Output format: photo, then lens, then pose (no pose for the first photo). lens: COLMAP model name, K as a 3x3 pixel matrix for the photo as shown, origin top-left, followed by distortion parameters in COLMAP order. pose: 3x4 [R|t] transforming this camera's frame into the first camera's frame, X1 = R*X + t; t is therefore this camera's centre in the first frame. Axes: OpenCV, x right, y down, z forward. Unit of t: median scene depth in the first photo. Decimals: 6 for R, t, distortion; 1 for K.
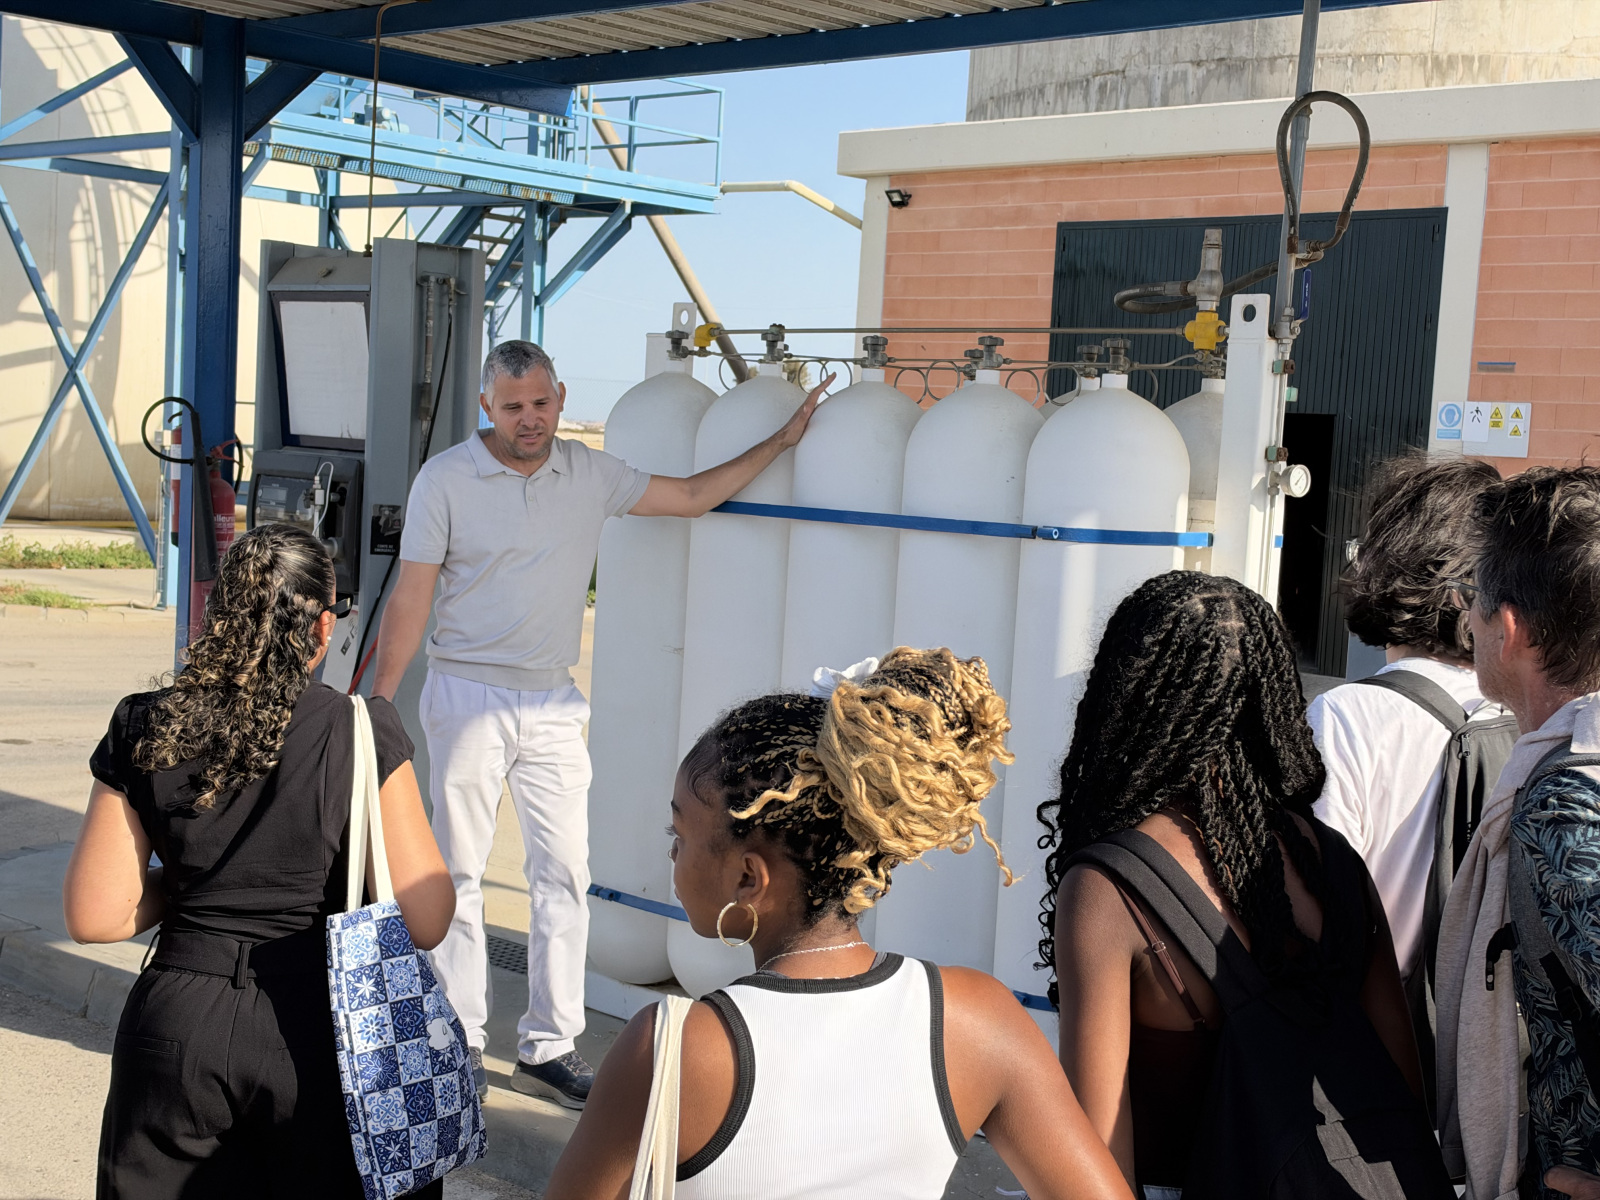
lens RADIAL K [[2238.5, 0, 800.0], [0, 2238.5, 600.0], [0, 0, 1]] dist [0.205562, -0.002180]
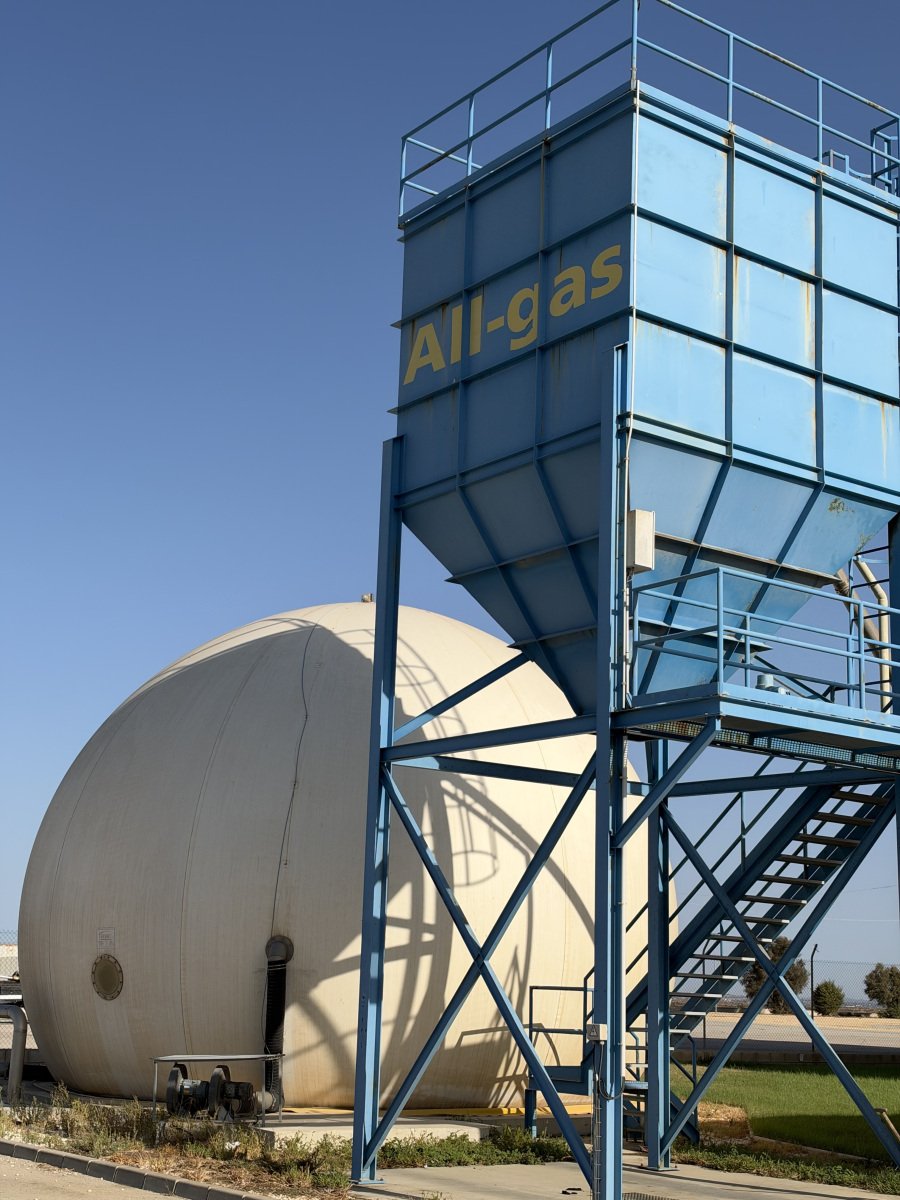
lens RADIAL K [[1678.9, 0, 450.0], [0, 1678.9, 600.0], [0, 0, 1]] dist [0.205562, -0.002180]
pose [[0.972879, -0.070097, -0.220439, -0.130038], [-0.000107, 0.952843, -0.303464, -0.022786], [0.231316, 0.295257, 0.926993, 0.232248]]
